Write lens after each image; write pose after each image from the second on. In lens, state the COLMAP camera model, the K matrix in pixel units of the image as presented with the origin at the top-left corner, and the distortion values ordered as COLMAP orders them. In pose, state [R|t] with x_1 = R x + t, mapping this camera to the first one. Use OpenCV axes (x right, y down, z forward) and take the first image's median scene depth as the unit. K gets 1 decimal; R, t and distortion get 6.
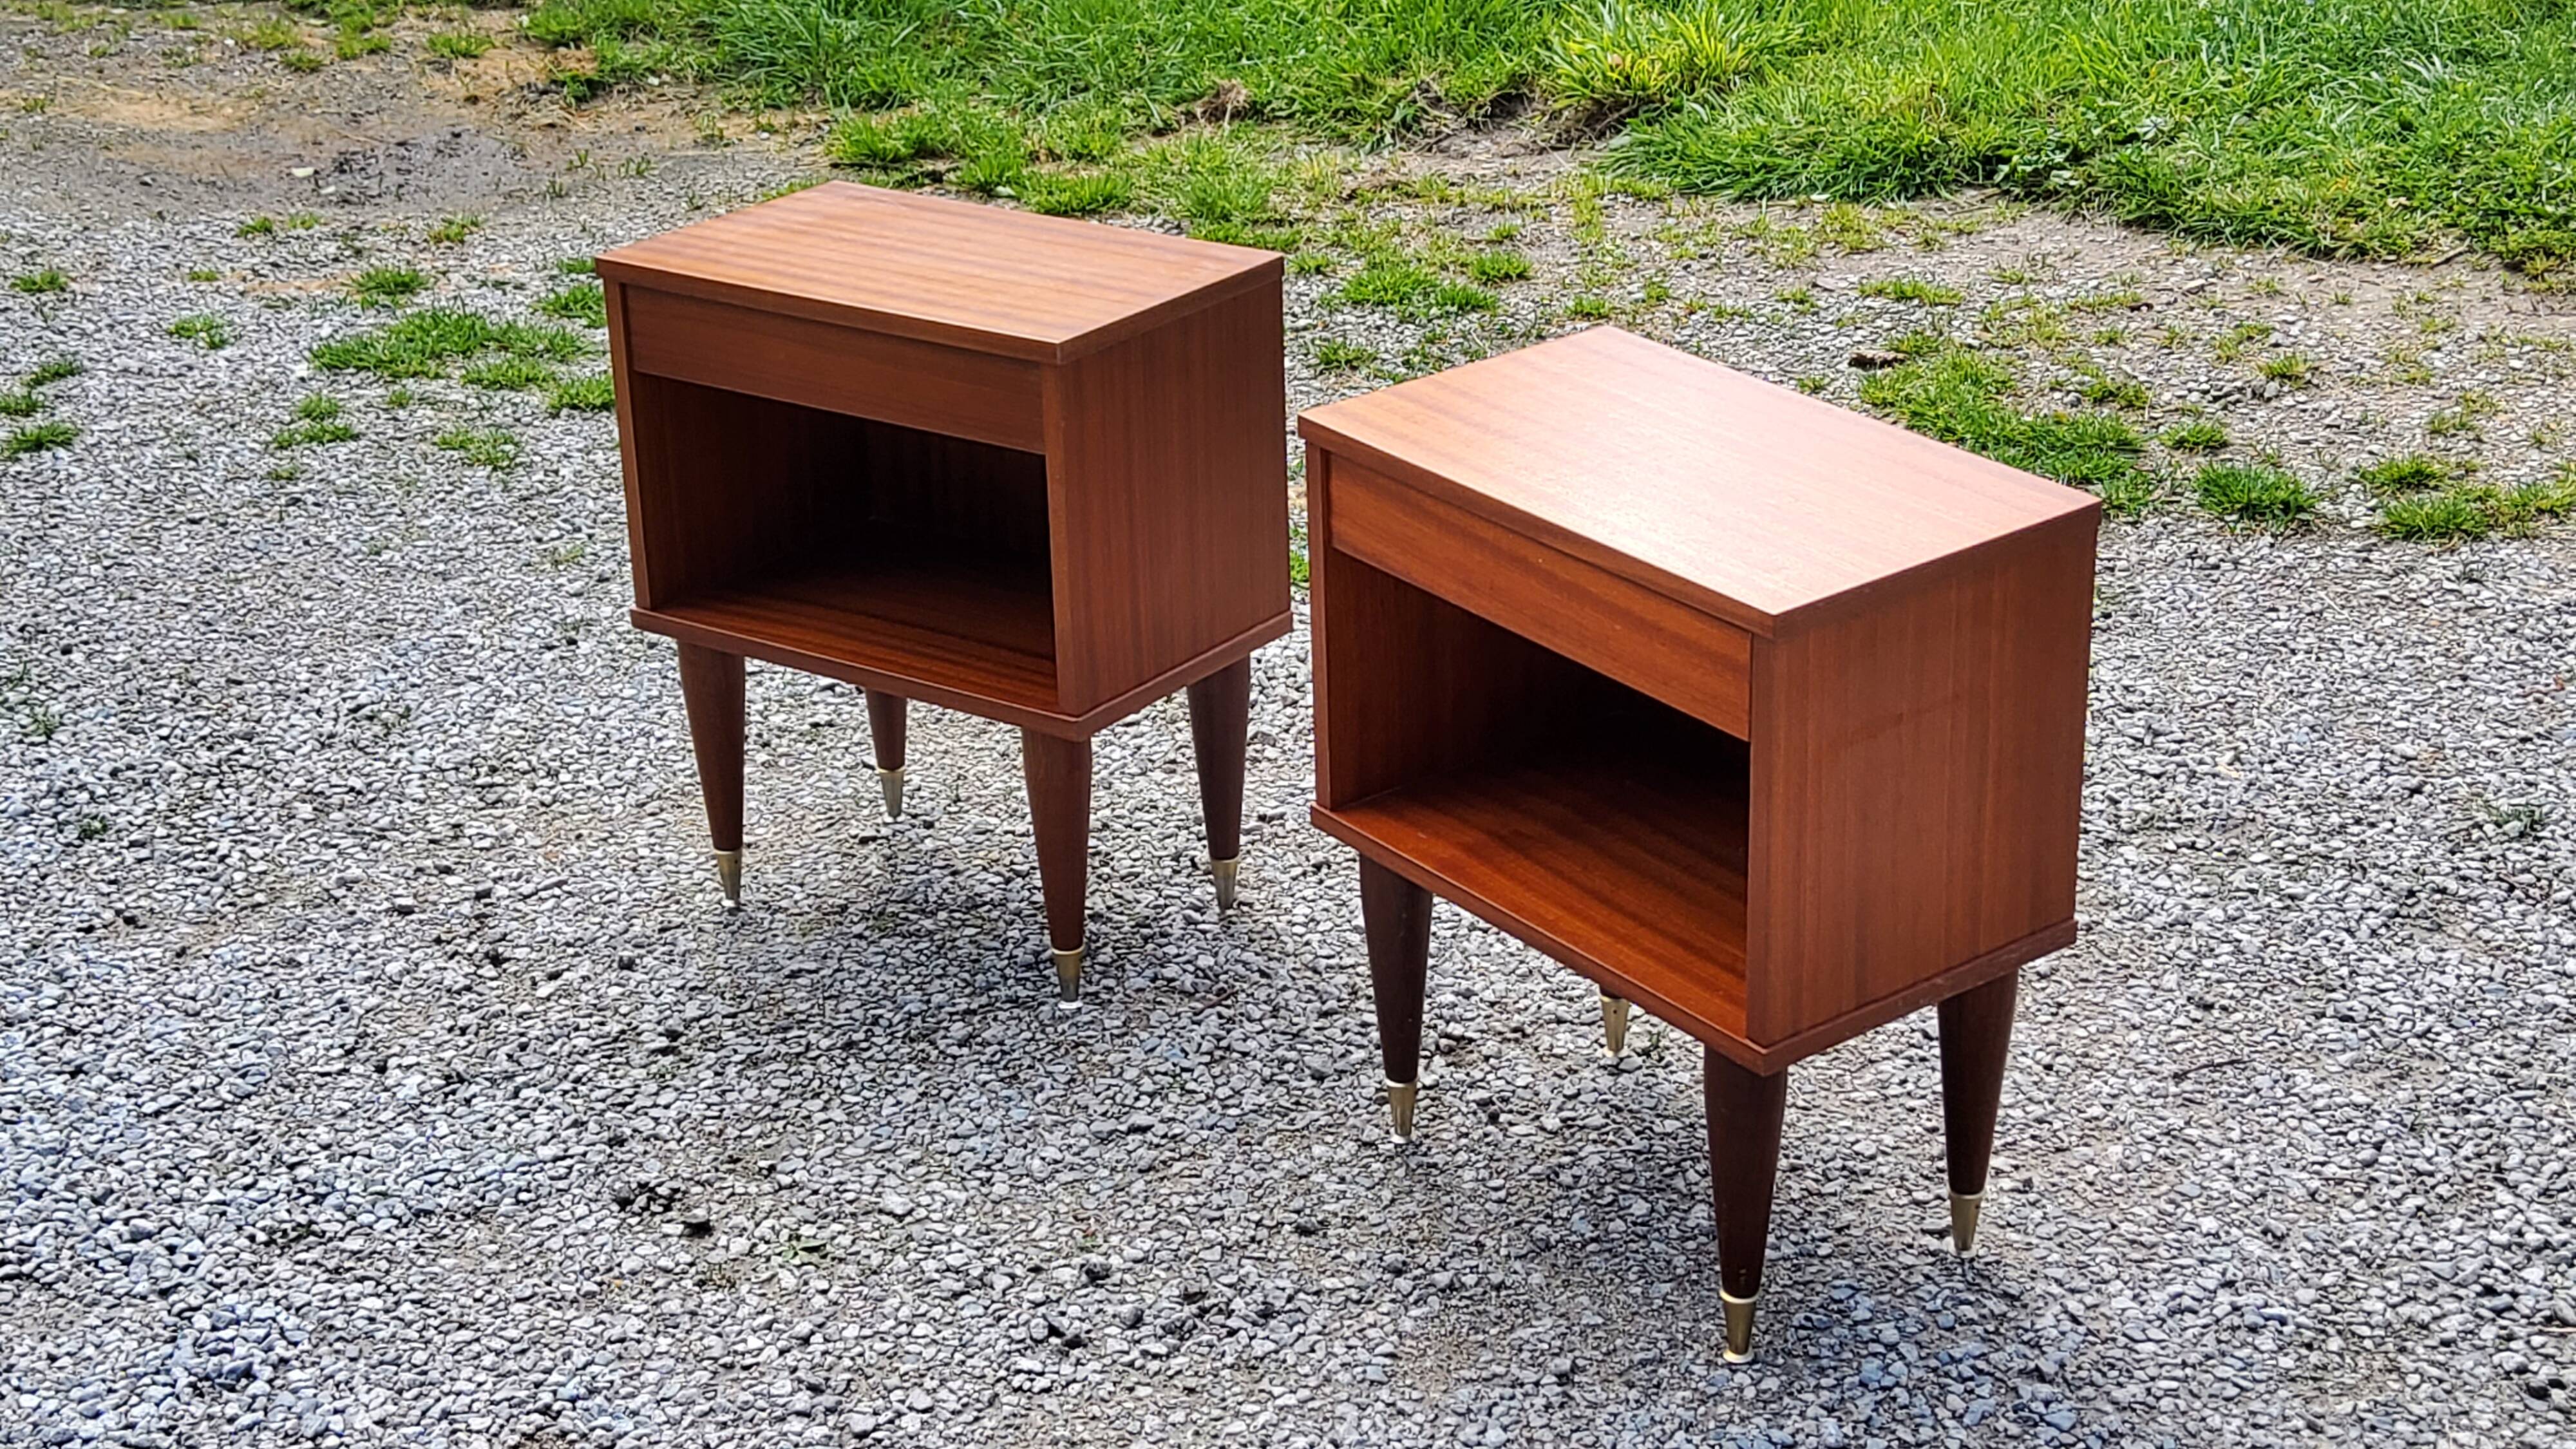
lens RADIAL K [[3806.7, 0, 1286.7], [0, 3806.7, 722.4], [0, 0, 1]] dist [0.106547, 0.000000]
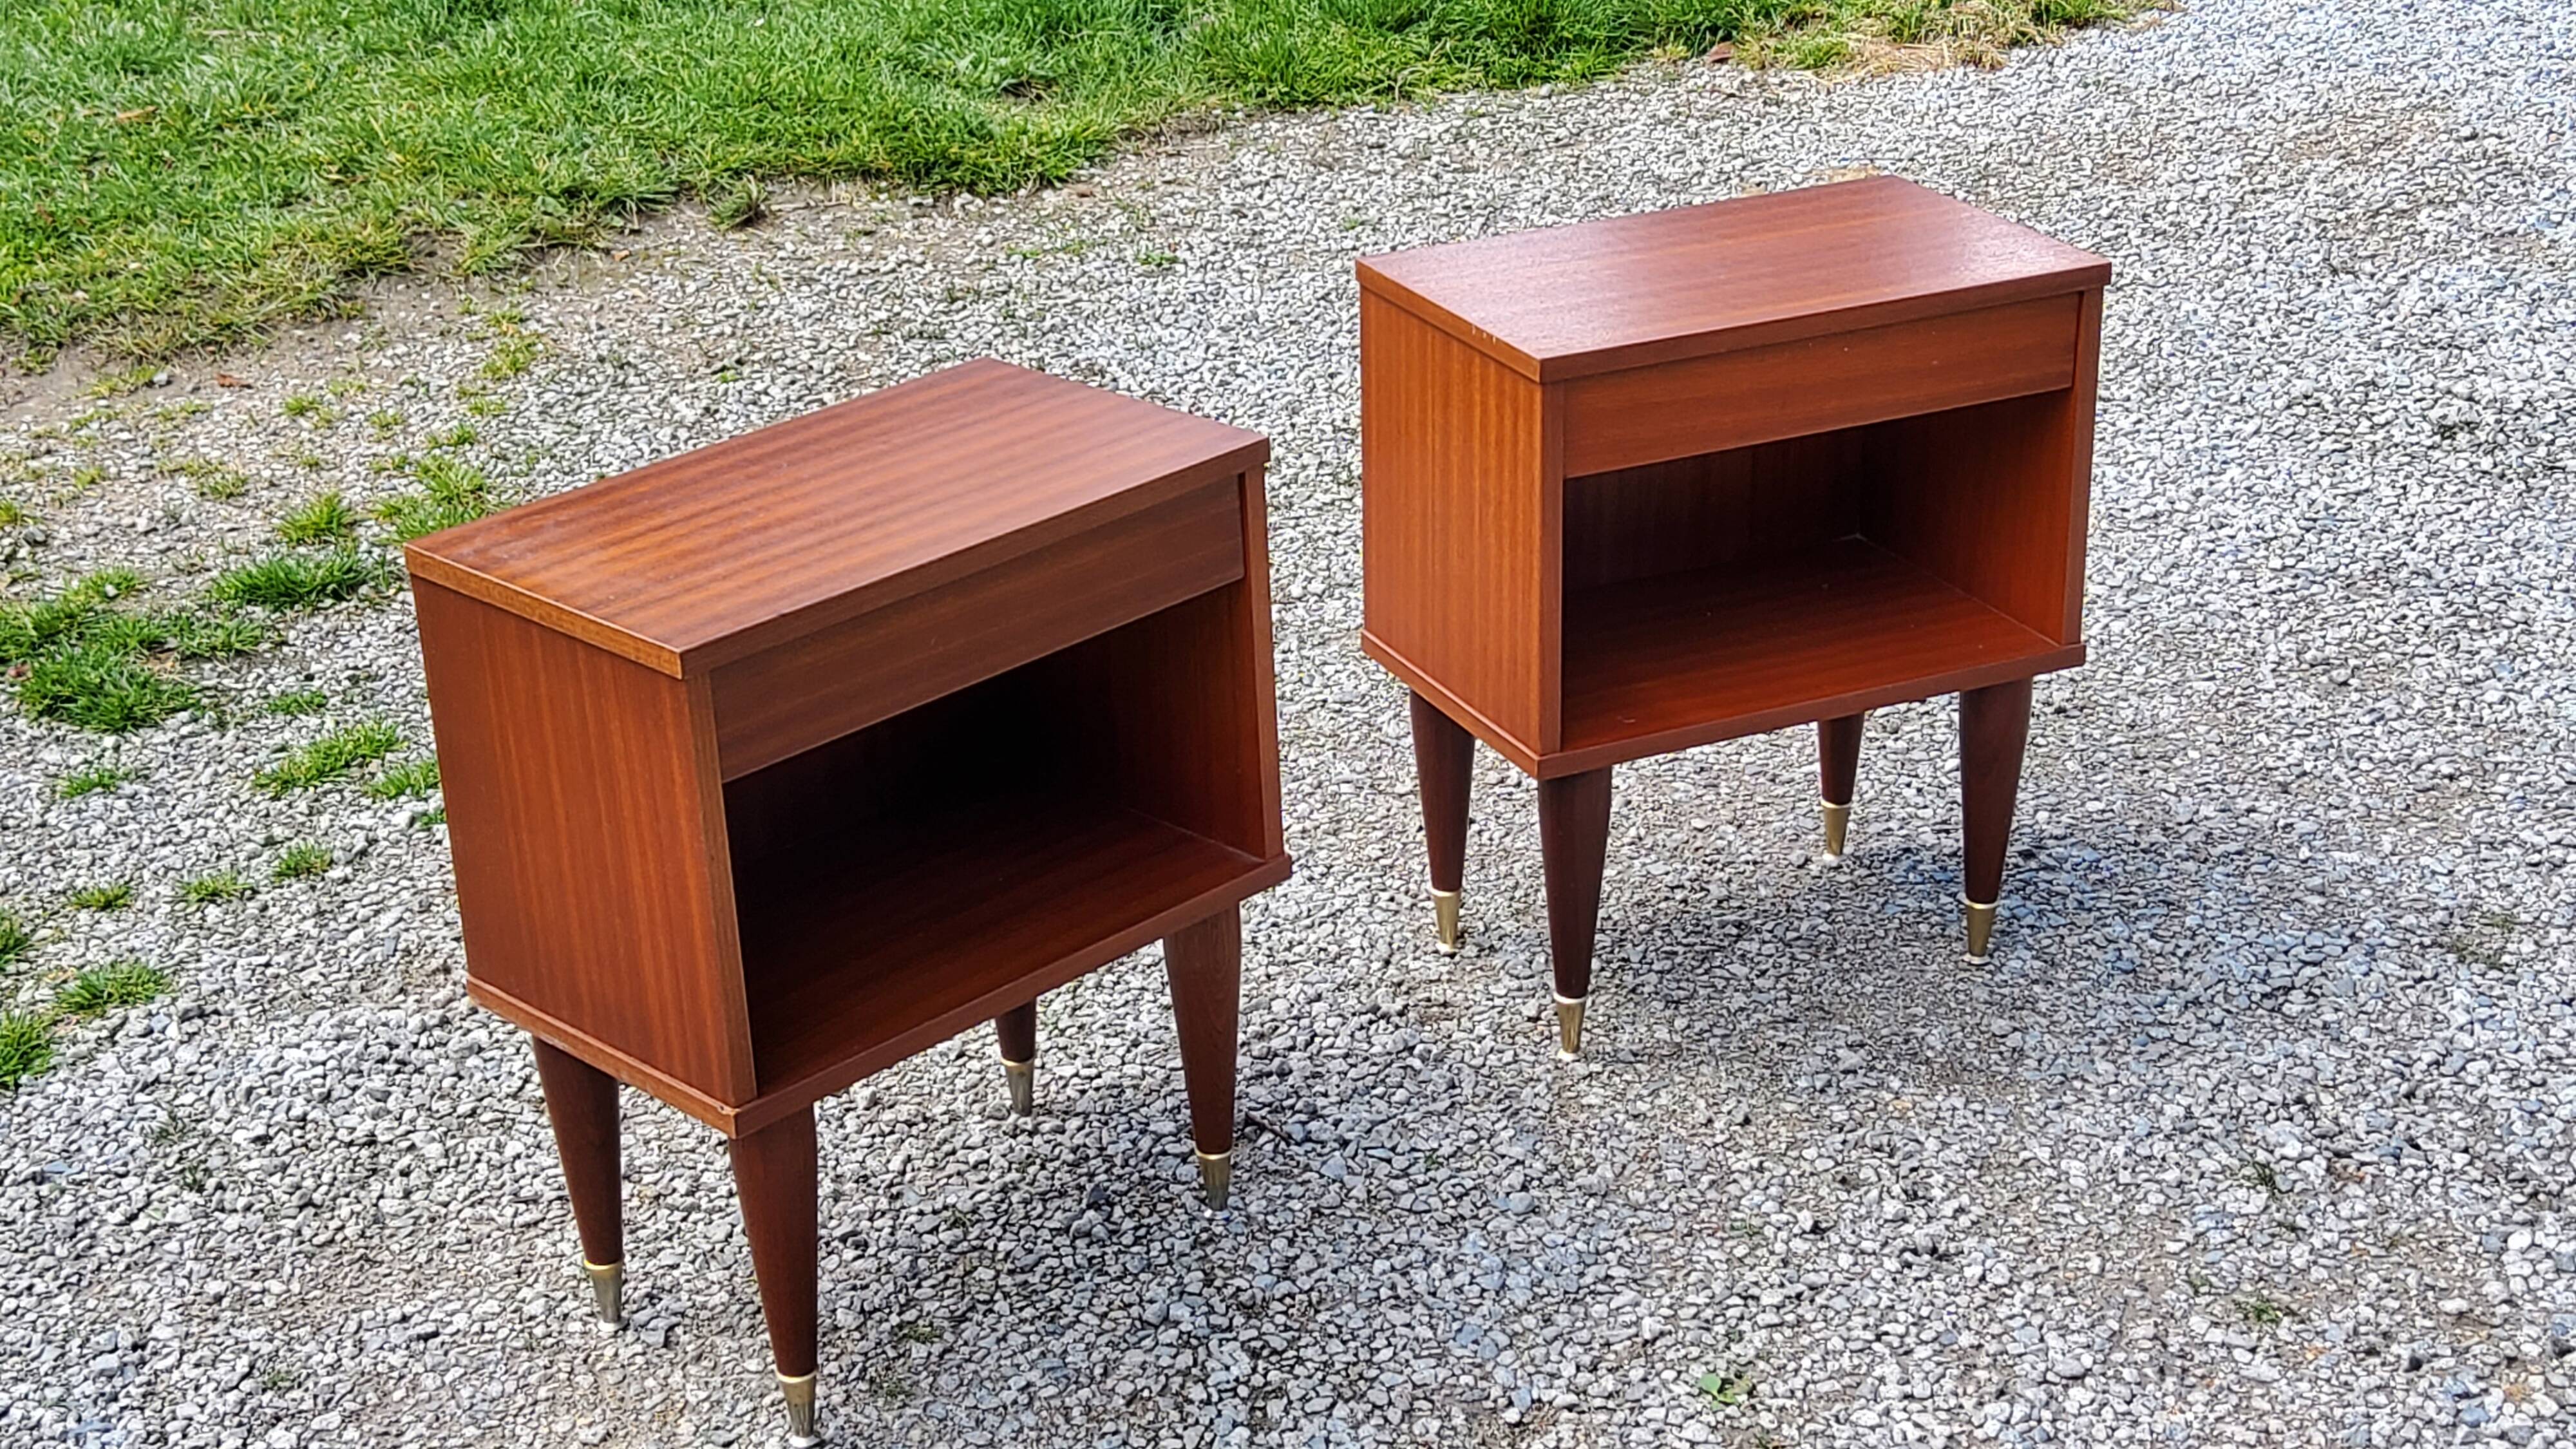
lens RADIAL K [[3806.7, 0, 1269.4], [0, 3806.7, 726.8], [0, 0, 1]] dist [0.106547, 0.000000]
pose [[0.179453, -0.363972, 0.913959, -0.796510], [0.411497, 0.871633, 0.266320, -0.245843], [-0.893570, 0.328299, 0.306190, 0.673298]]
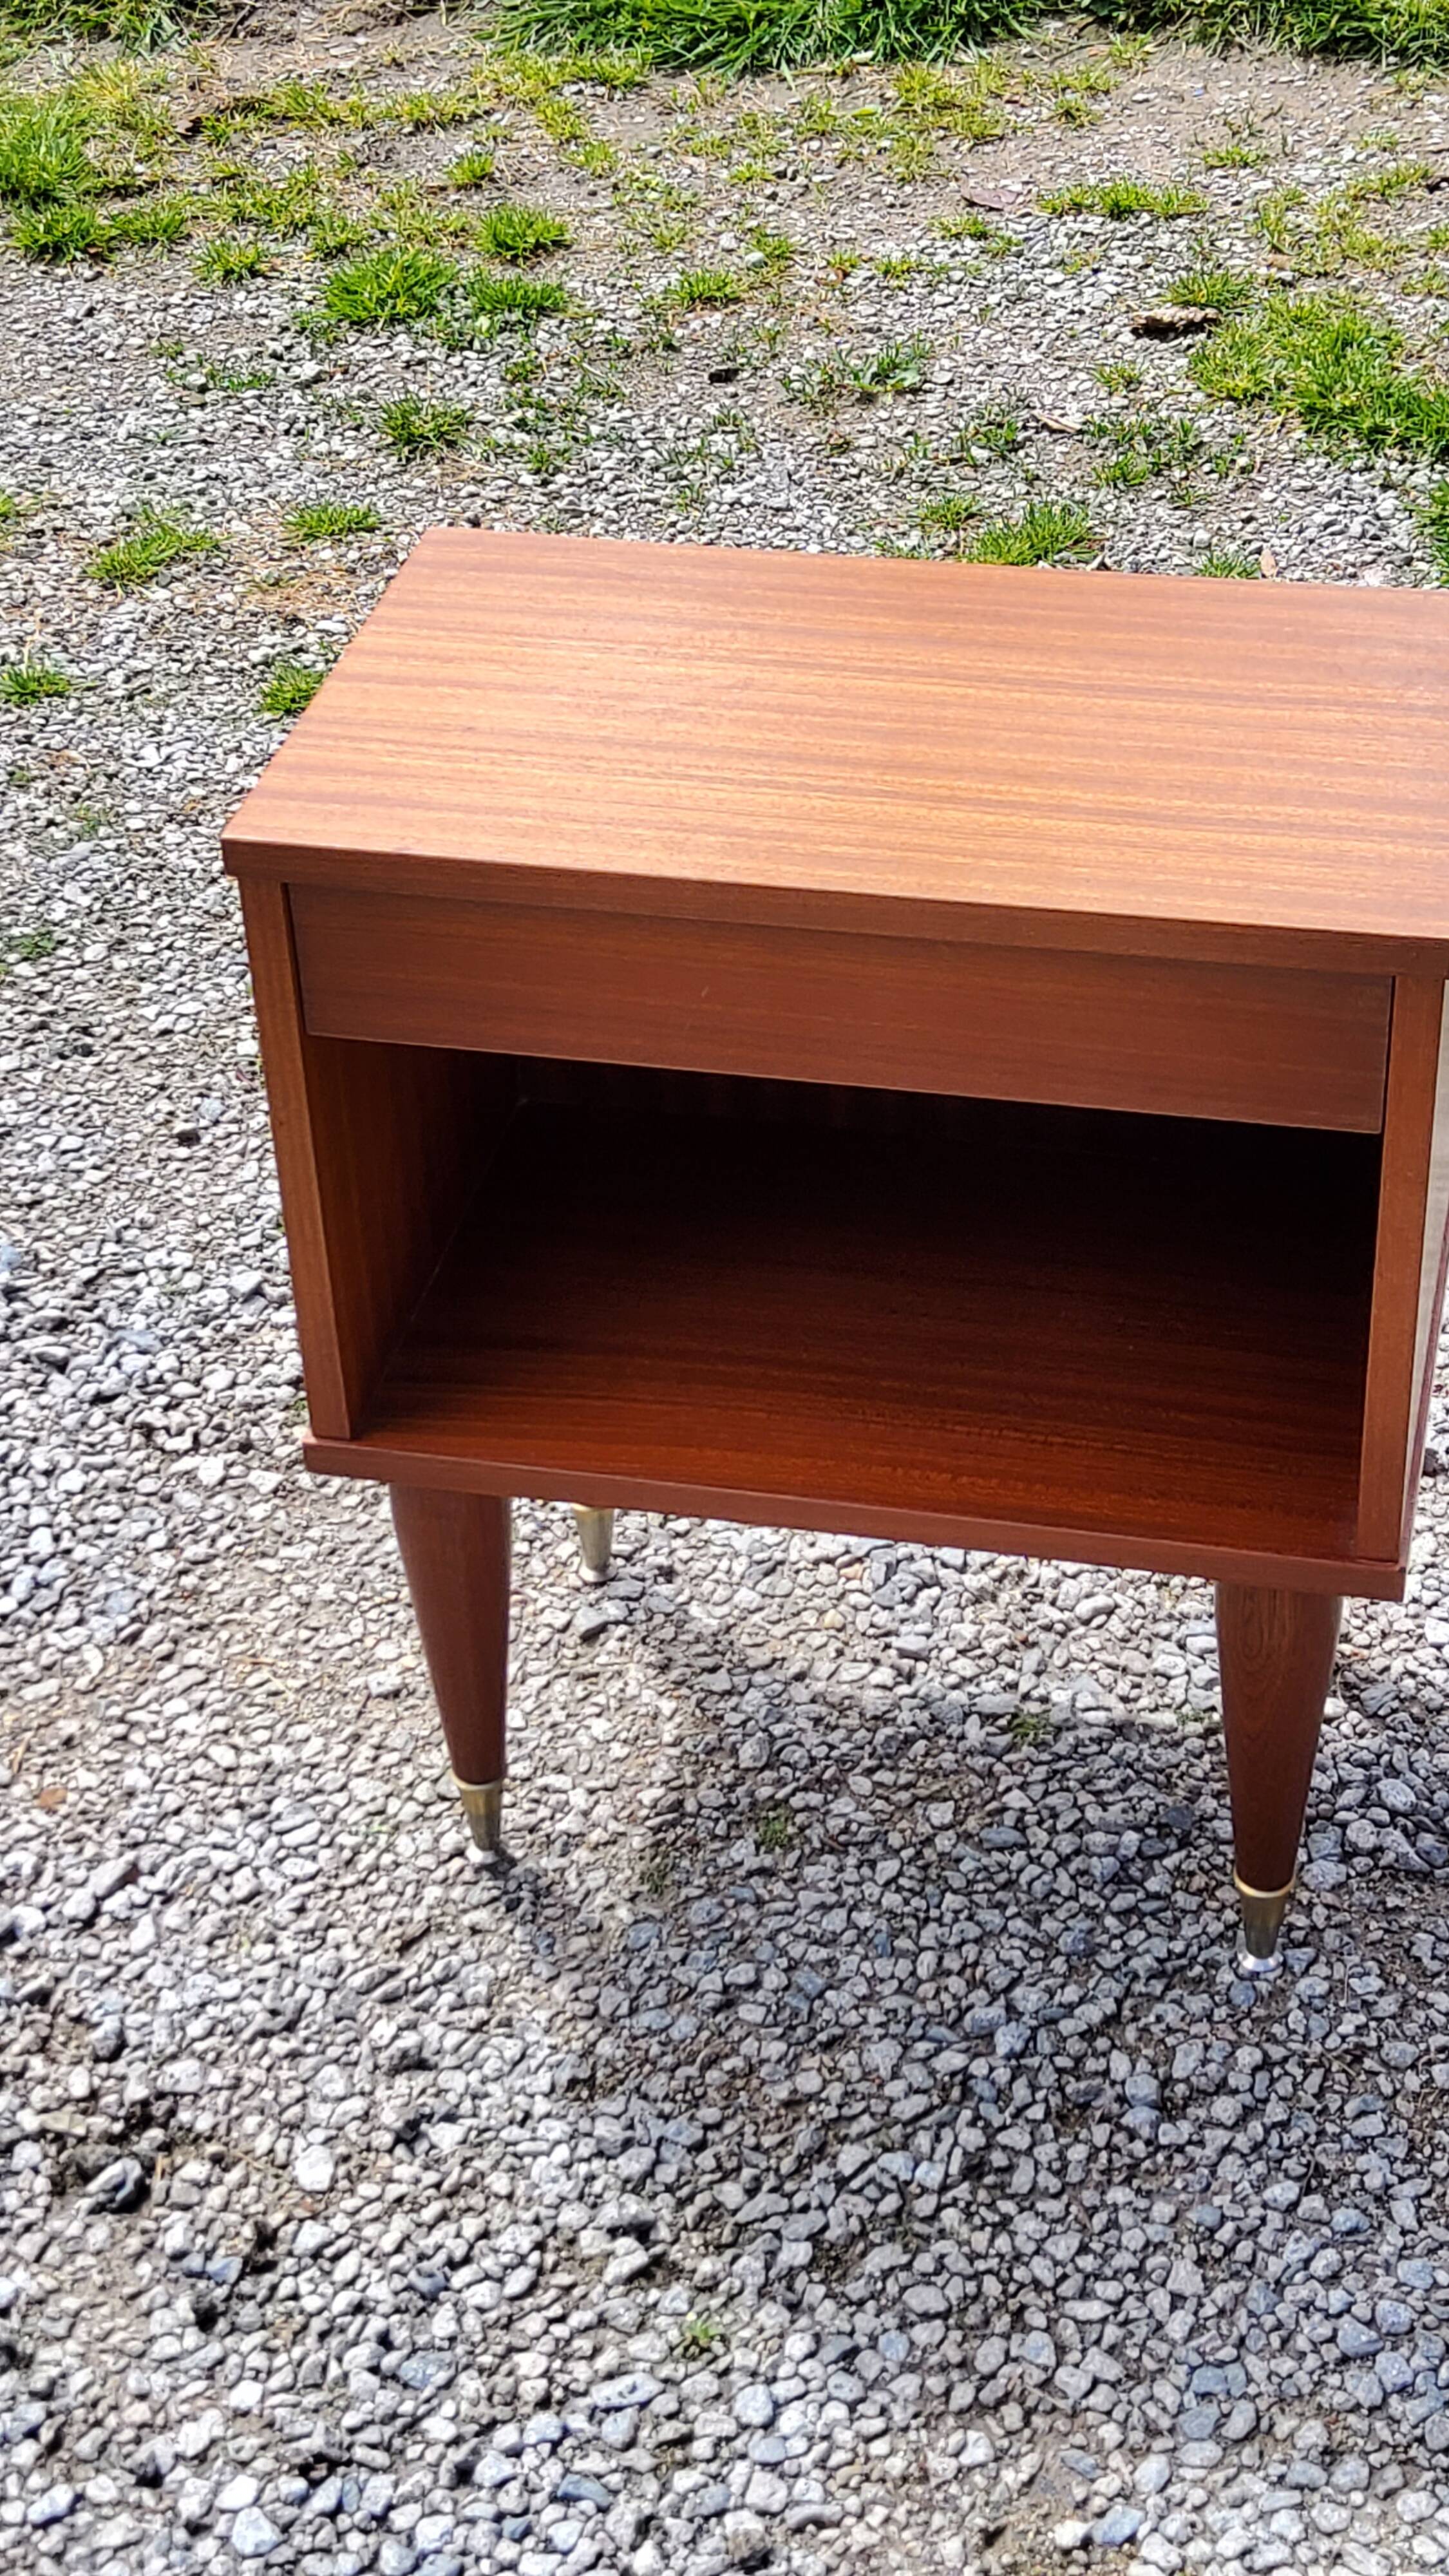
lens RADIAL K [[3806.7, 0, 738.7], [0, 3806.7, 1294.5], [0, 0, 1]] dist [0.106547, 0.000000]
pose [[0.922298, -0.229531, 0.310937, -0.278496], [0.152755, 0.955526, 0.252263, -0.173274], [-0.355010, -0.185165, 0.916342, 0.512584]]
